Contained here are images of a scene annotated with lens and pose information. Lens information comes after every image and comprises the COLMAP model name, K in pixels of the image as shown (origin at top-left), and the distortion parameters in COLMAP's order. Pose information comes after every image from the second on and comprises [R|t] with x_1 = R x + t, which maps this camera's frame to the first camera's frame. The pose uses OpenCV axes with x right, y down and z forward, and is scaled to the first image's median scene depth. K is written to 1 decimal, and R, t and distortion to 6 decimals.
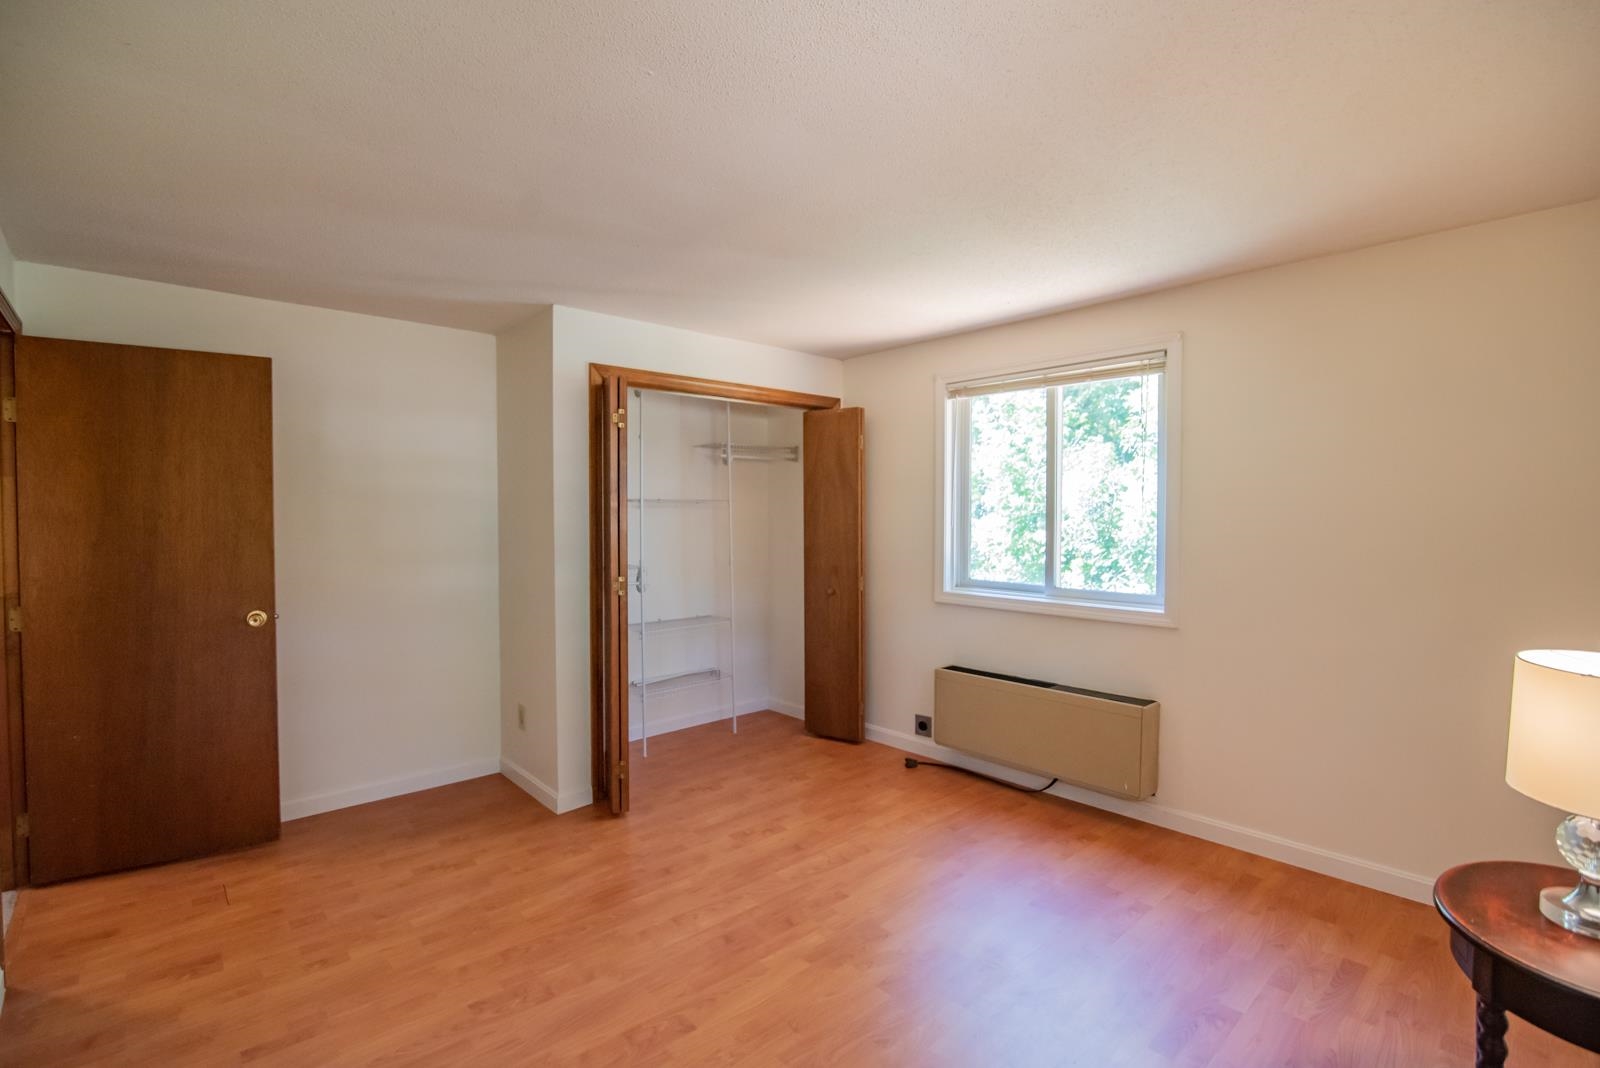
lens RADIAL K [[733.0, 0, 799.0], [0, 733.0, 536.2], [0, 0, 1]] dist [-0.017855, 0.000524]
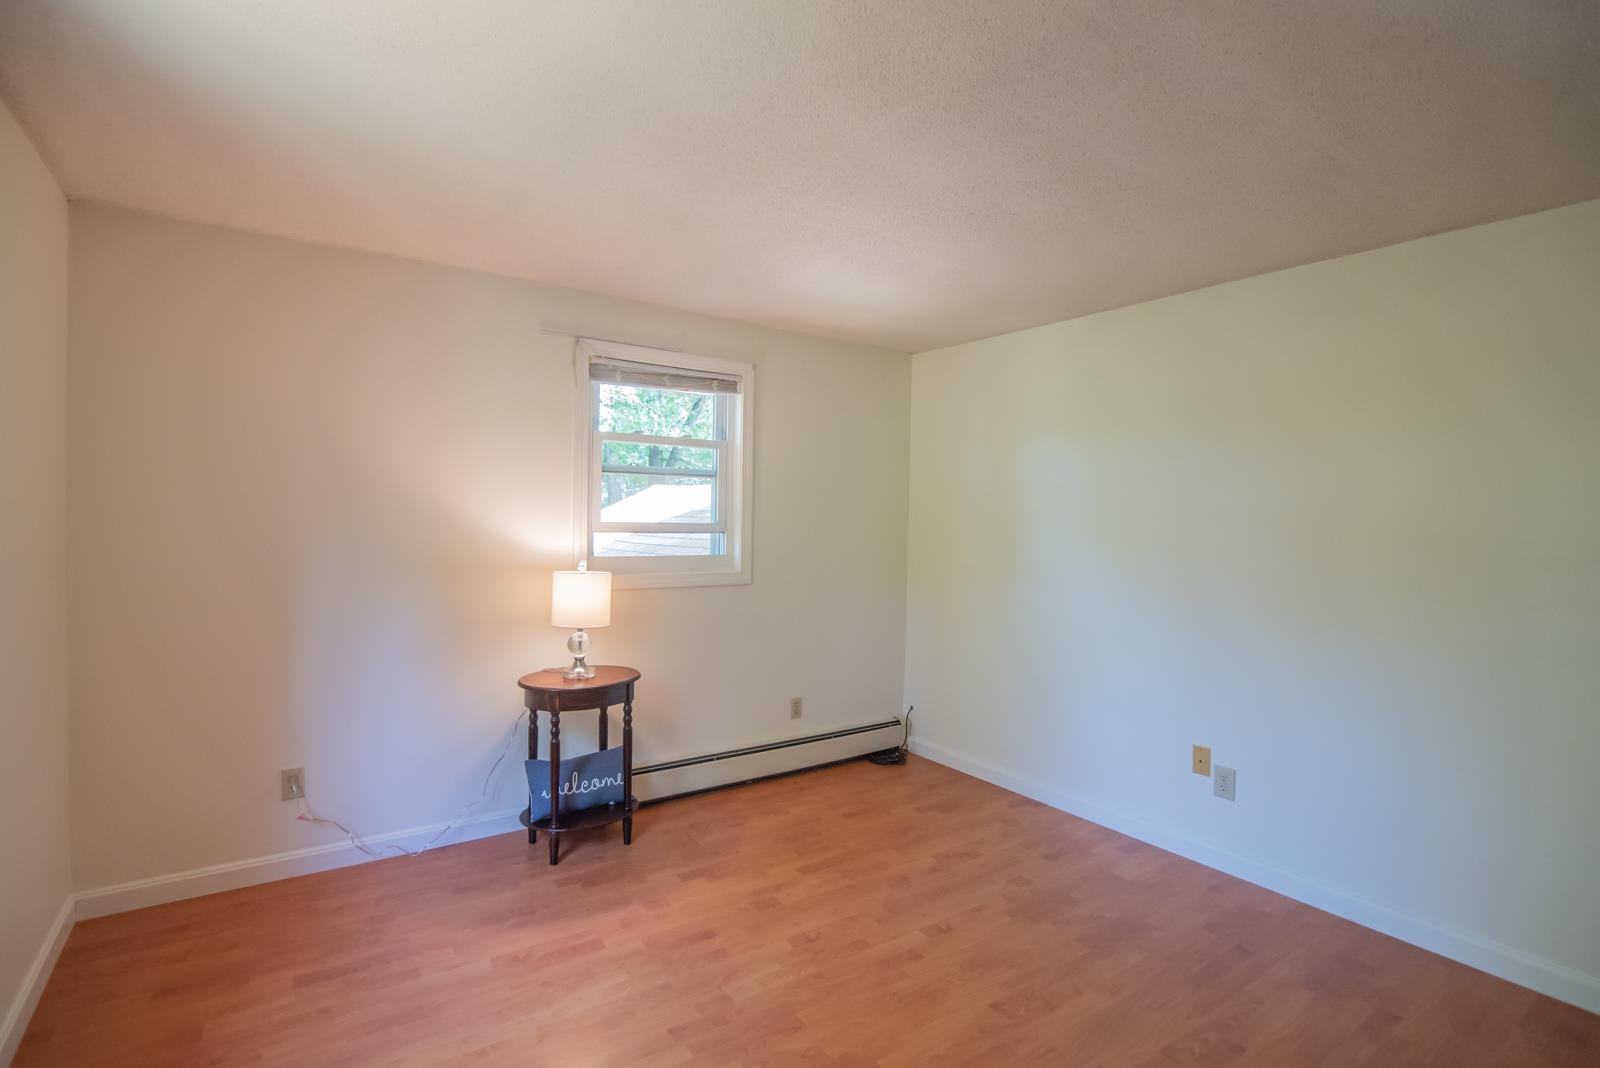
lens RADIAL K [[755.6, 0, 800.9], [0, 755.6, 537.2], [0, 0, 1]] dist [-0.016737, 0.000551]
pose [[-0.991749, -0.022051, 0.126282, 0.004954], [-0.015805, 0.998612, 0.050249, -0.035508], [-0.127214, 0.047839, -0.990721, 1.320541]]
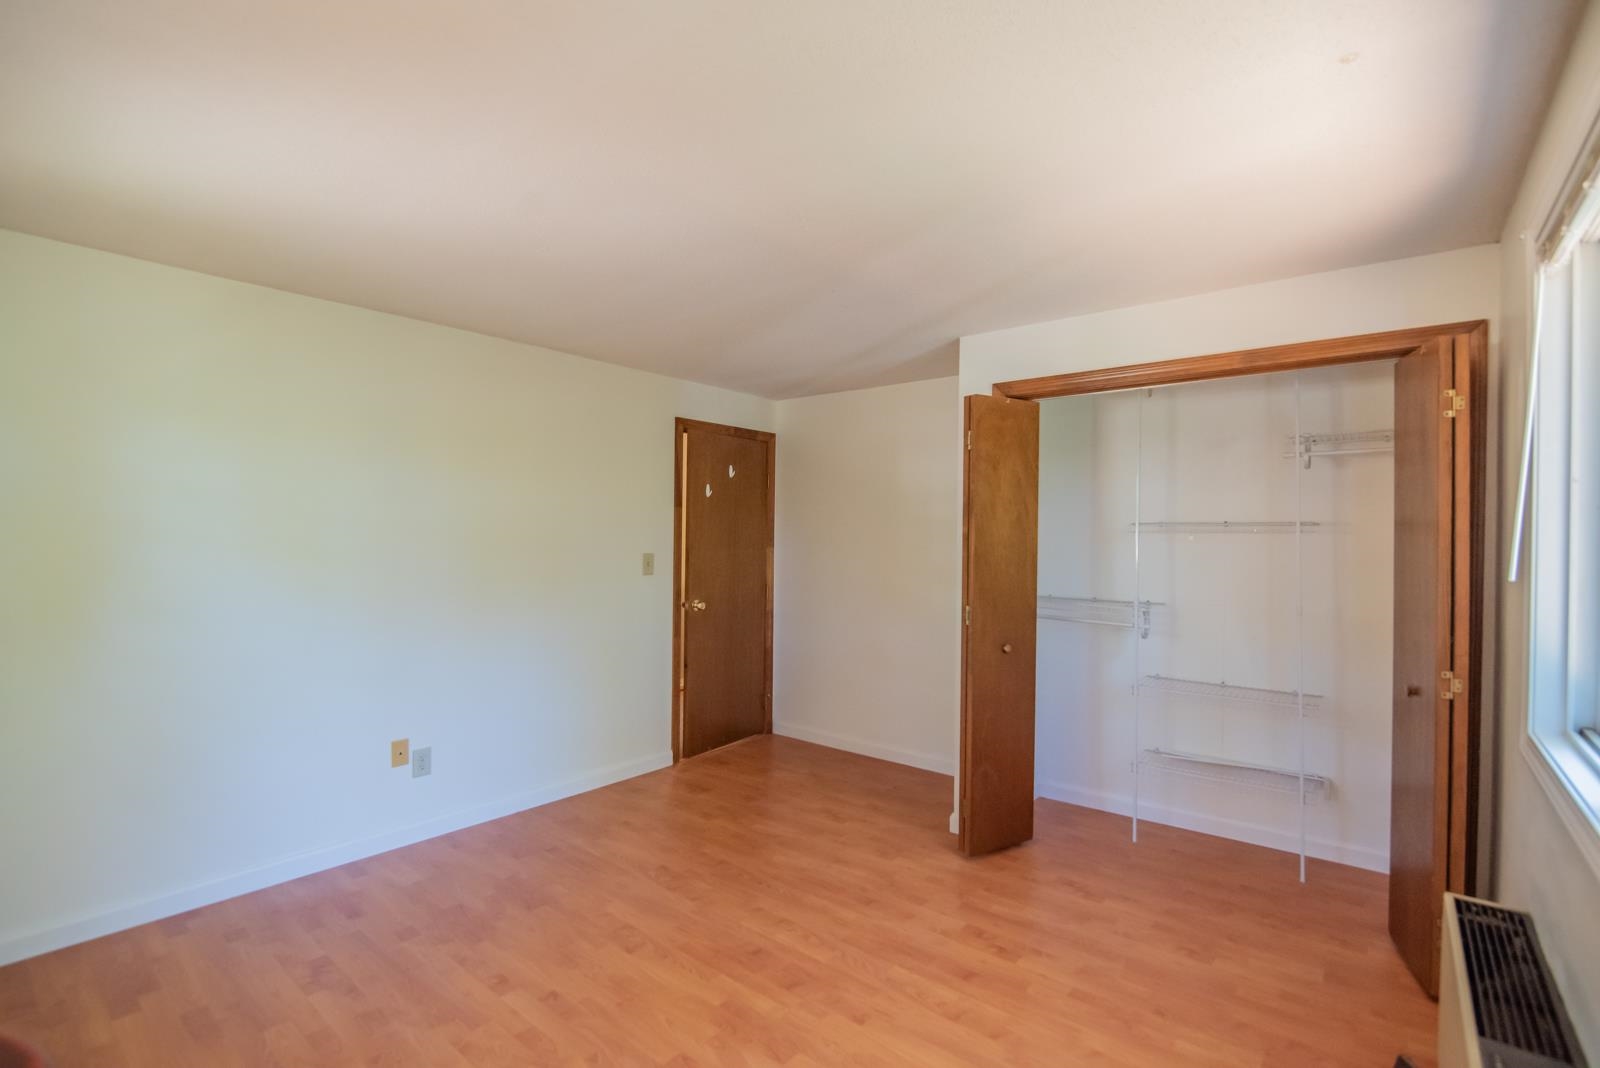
lens RADIAL K [[733.0, 0, 799.0], [0, 733.0, 536.2], [0, 0, 1]] dist [-0.017855, 0.000524]
pose [[0.148598, 0.004636, -0.988887, 0.713767], [-0.036044, 0.999350, -0.000731, -0.028700], [0.988241, 0.035752, 0.148668, 0.680421]]
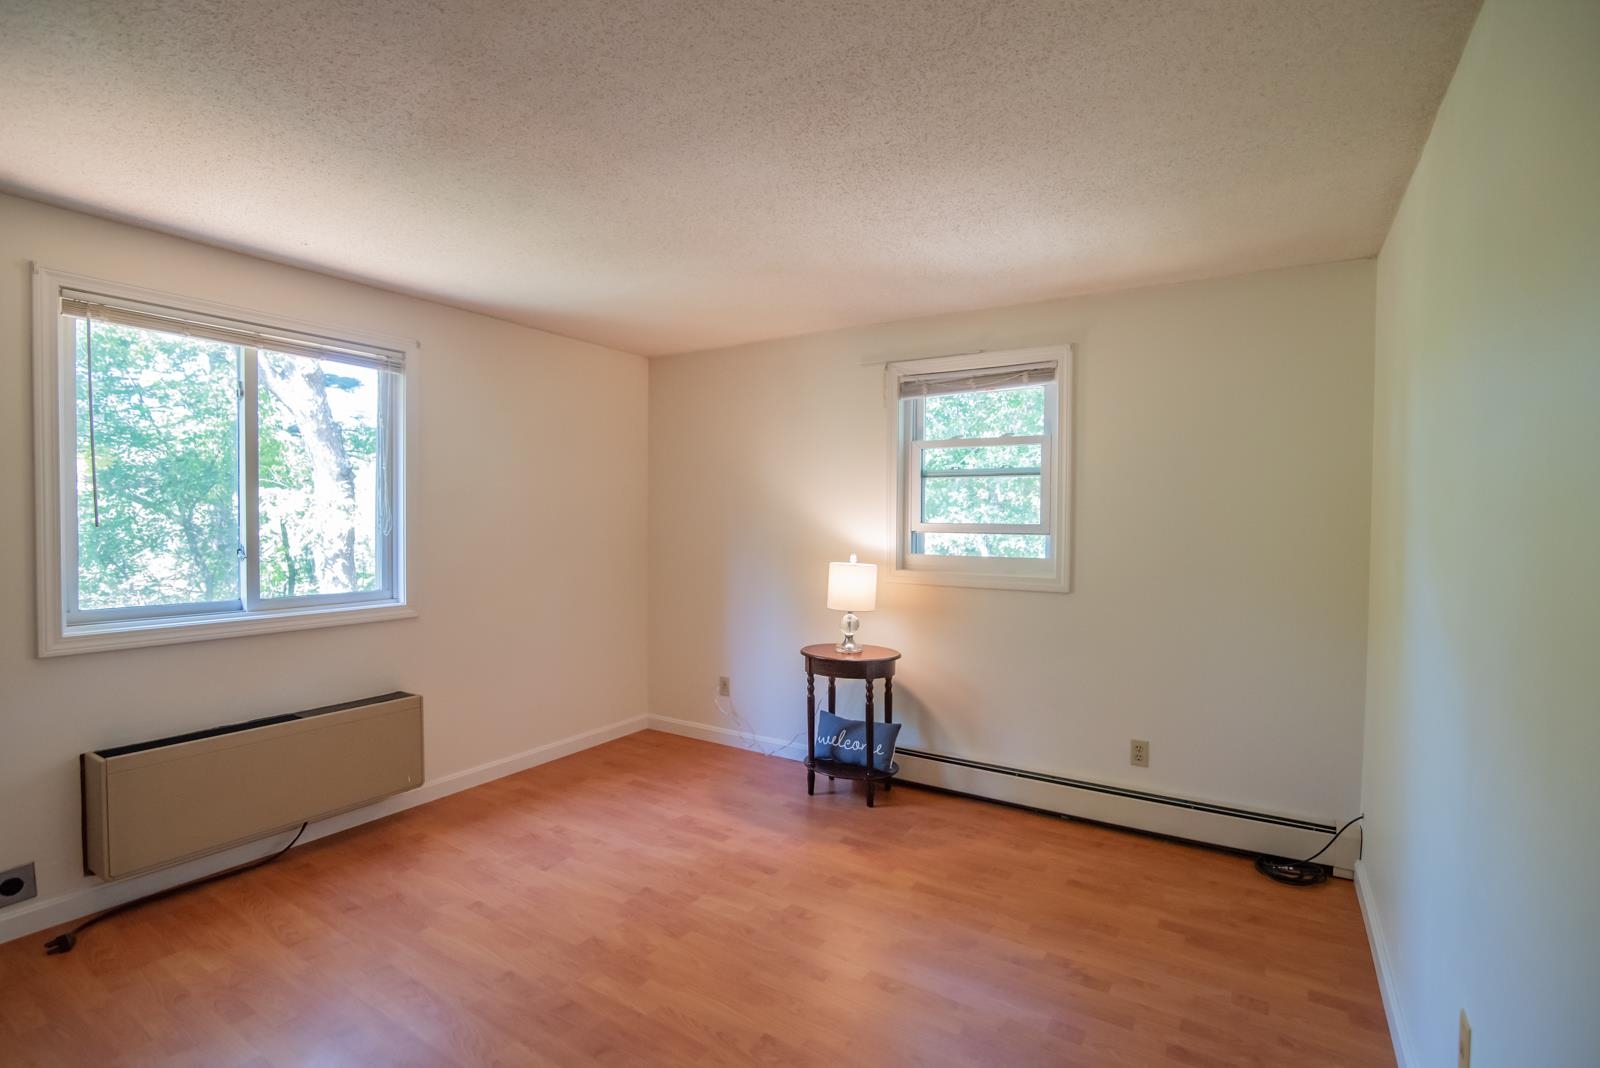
lens RADIAL K [[755.6, 0, 800.9], [0, 755.6, 537.2], [0, 0, 1]] dist [-0.016737, 0.000551]
pose [[-0.270148, -0.031155, 0.962315, -0.708001], [0.016756, 0.999173, 0.037052, -0.022536], [-0.962673, 0.026134, -0.269403, 0.766112]]
